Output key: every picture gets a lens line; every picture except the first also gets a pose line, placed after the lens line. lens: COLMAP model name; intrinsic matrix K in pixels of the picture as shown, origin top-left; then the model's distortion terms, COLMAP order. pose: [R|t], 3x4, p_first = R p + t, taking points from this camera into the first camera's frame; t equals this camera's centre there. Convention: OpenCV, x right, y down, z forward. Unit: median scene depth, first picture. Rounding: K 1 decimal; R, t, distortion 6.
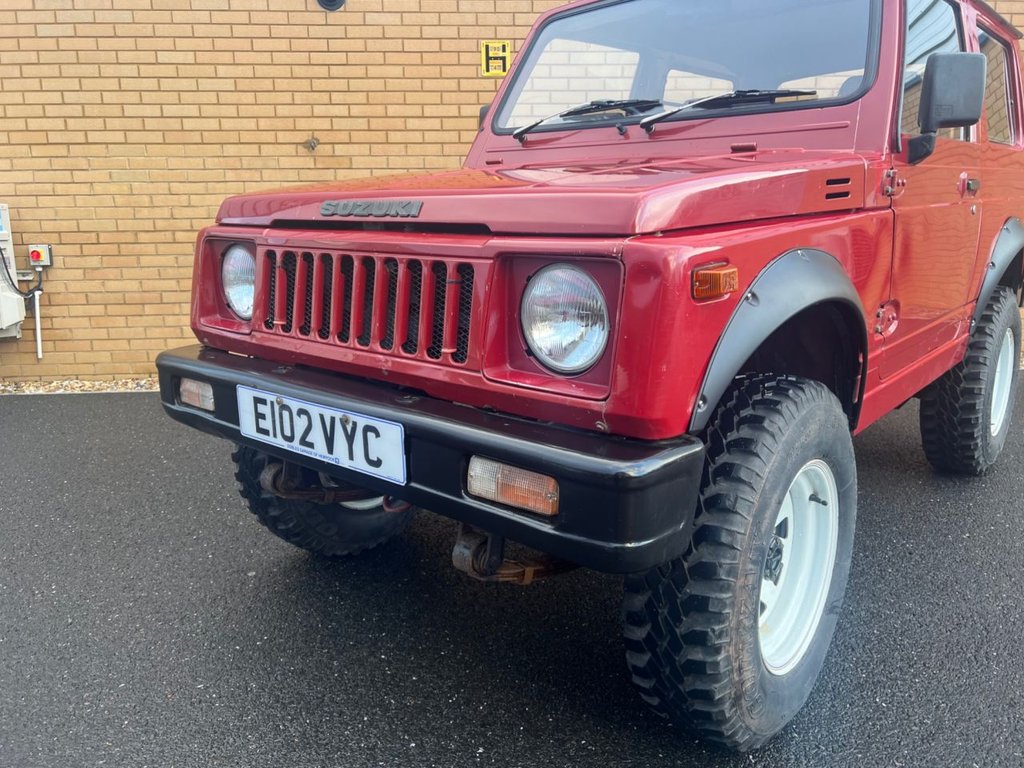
lens RADIAL K [[729.3, 0, 514.5], [0, 729.3, 368.6], [0, 0, 1]] dist [0.045920, -0.046990]
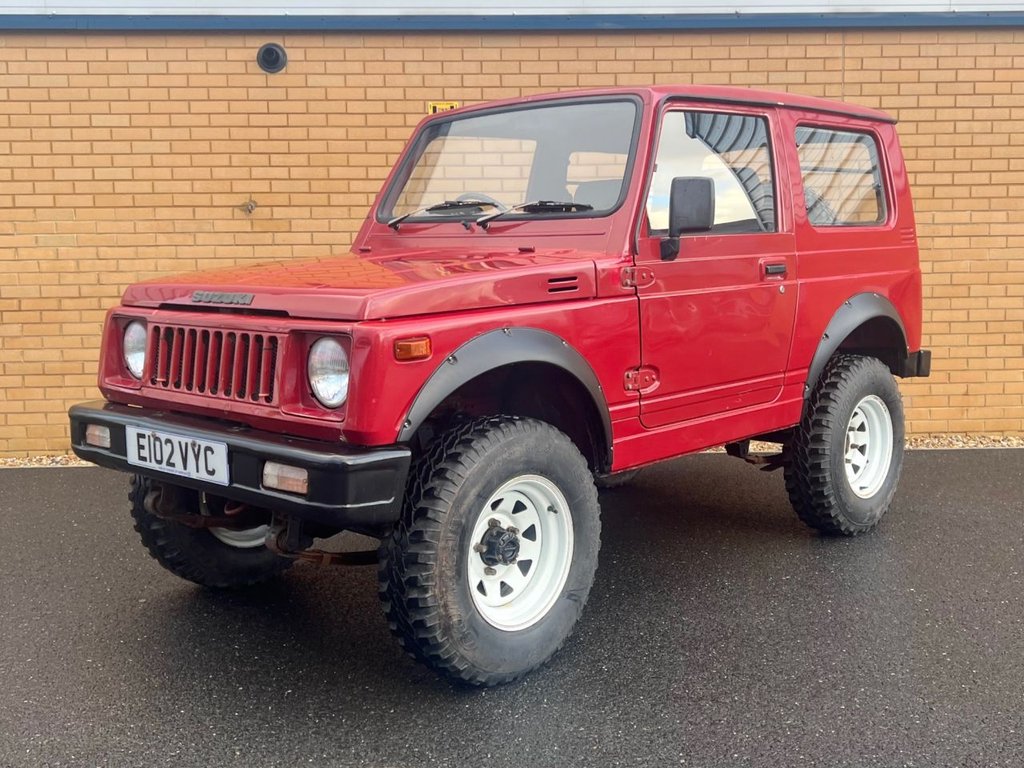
lens RADIAL K [[1000.4, 0, 550.2], [0, 1000.4, 373.5], [0, 0, 1]] dist [0.095425, -0.176121]
pose [[0.999798, 0.001996, -0.020009, 0.372789], [-0.003938, 0.995231, -0.097470, 0.090140], [0.019719, 0.097529, 0.995037, -0.717522]]
